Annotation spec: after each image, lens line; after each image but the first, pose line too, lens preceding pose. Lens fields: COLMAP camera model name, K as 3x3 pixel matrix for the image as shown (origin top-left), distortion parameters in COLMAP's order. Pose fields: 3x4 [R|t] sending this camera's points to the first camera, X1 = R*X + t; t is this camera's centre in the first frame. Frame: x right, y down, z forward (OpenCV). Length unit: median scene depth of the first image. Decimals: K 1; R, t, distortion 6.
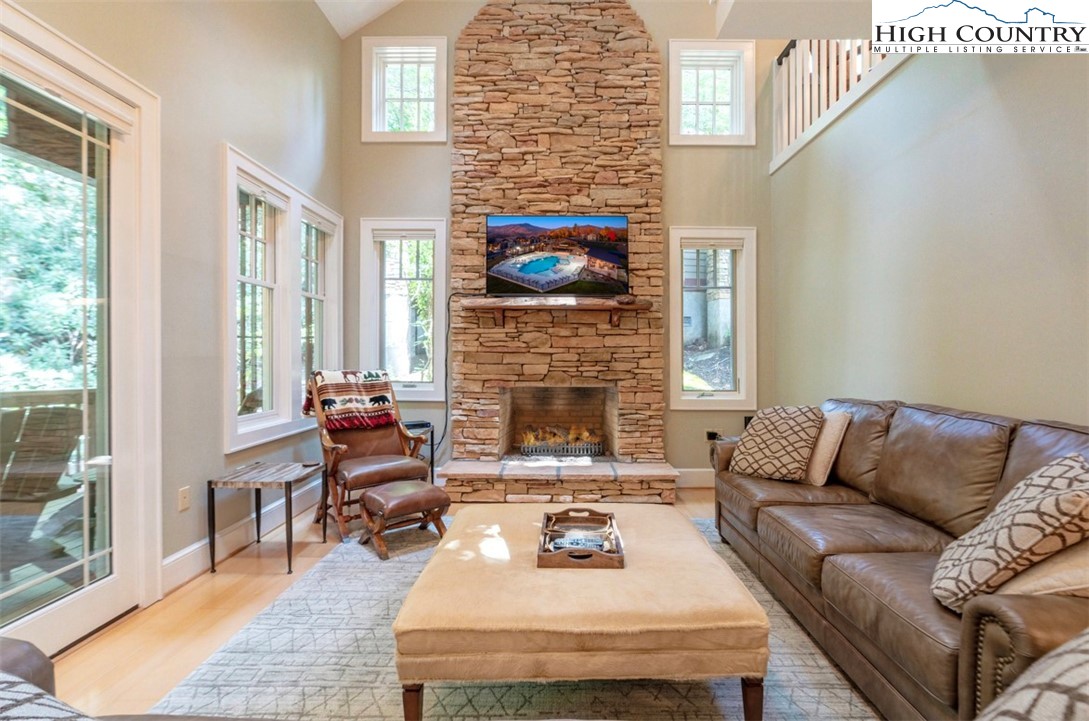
lens RADIAL K [[495.9, 0, 548.0], [0, 495.9, 355.1], [0, 0, 1]] dist [-0.010089, 0.000087]
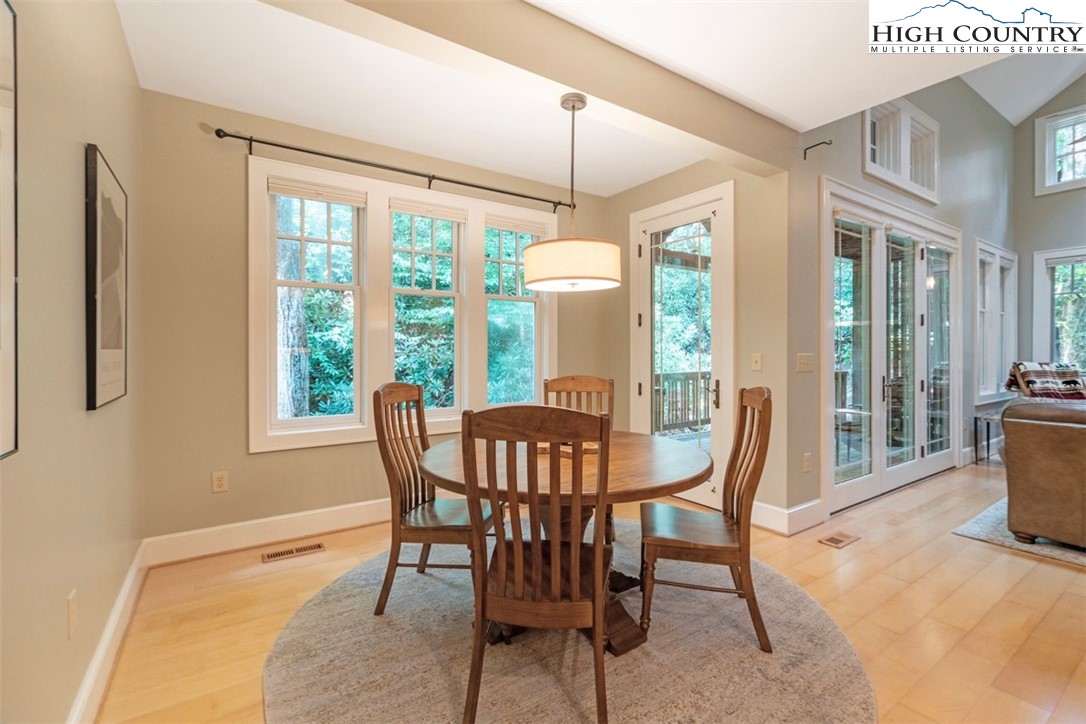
lens RADIAL K [[496.8, 0, 543.0], [0, 496.8, 362.0], [0, 0, 1]] dist [-0.000017, 0.000011]
pose [[0.588835, 0.002329, -0.808250, -0.067092], [0.006336, 0.999952, 0.007497, 0.007993], [0.808228, -0.009536, 0.588792, -0.931534]]
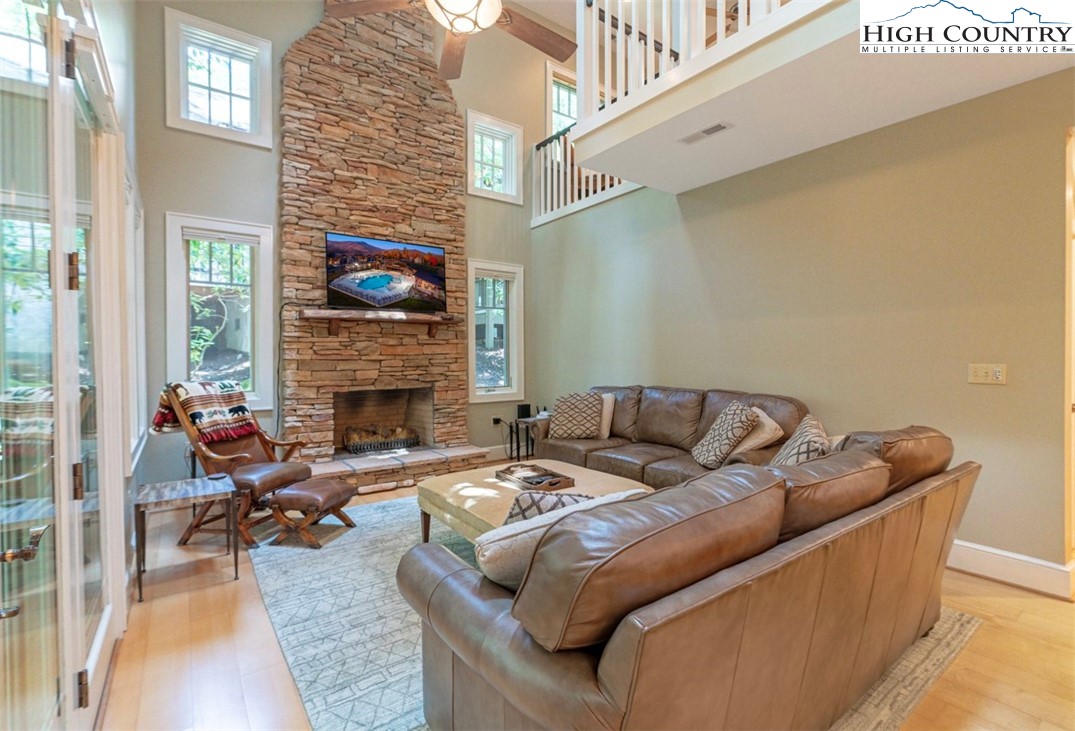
lens RADIAL K [[493.6, 0, 537.5], [0, 493.6, 365.5], [0, 0, 1]] dist [-0.001972, -0.000143]
pose [[0.798972, -0.019934, 0.601037, -0.389883], [0.009453, 0.999743, 0.020591, -0.011440], [-0.601293, -0.010770, 0.798956, -0.119507]]
